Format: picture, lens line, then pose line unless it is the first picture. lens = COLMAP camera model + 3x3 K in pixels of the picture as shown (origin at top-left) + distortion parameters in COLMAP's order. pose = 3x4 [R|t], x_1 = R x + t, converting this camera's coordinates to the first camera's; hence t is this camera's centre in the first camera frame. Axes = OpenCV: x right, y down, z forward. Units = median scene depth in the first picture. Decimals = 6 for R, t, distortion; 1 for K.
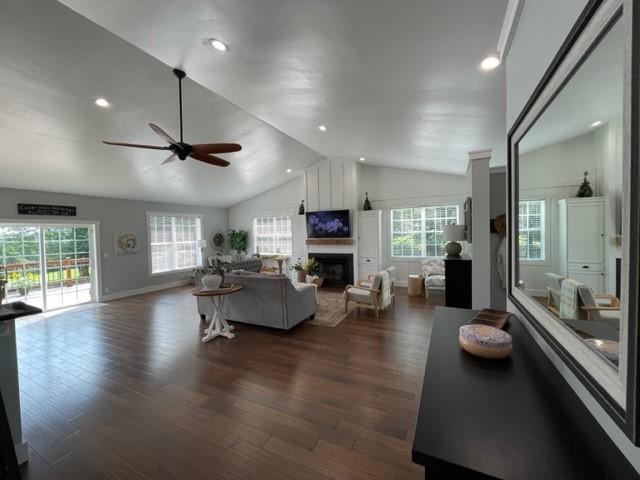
lens RADIAL K [[257.7, 0, 317.6], [0, 257.7, 237.9], [0, 0, 1]] dist [-0.001174, -0.000518]
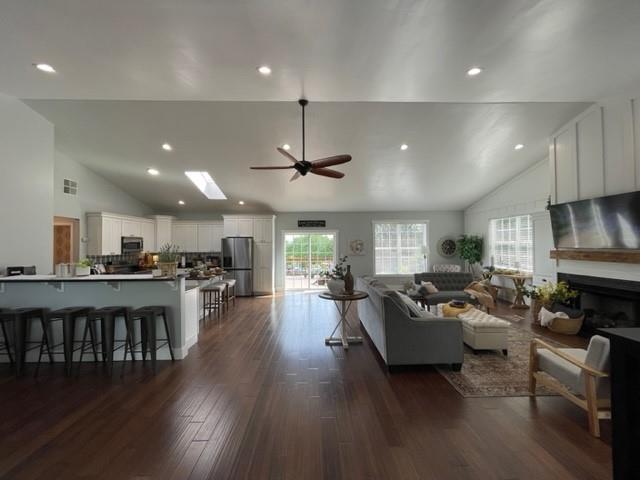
lens RADIAL K [[257.7, 0, 320.4], [0, 257.7, 241.9], [0, 0, 1]] dist [-0.001174, -0.000518]
pose [[0.484948, 0.014331, -0.874425, 0.222905], [-0.018633, 0.999808, 0.006052, -0.007466], [0.874344, 0.013358, 0.485122, 0.216441]]
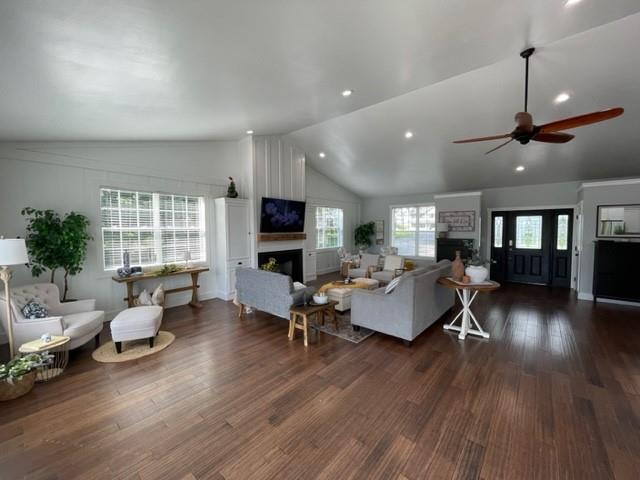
lens RADIAL K [[257.7, 0, 317.6], [0, 257.7, 240.4], [0, 0, 1]] dist [-0.001174, -0.000518]
pose [[0.248754, -0.015236, 0.968447, -0.701565], [0.029981, 0.999518, 0.008024, 0.022195], [-0.968103, 0.027039, 0.249091, 0.653430]]
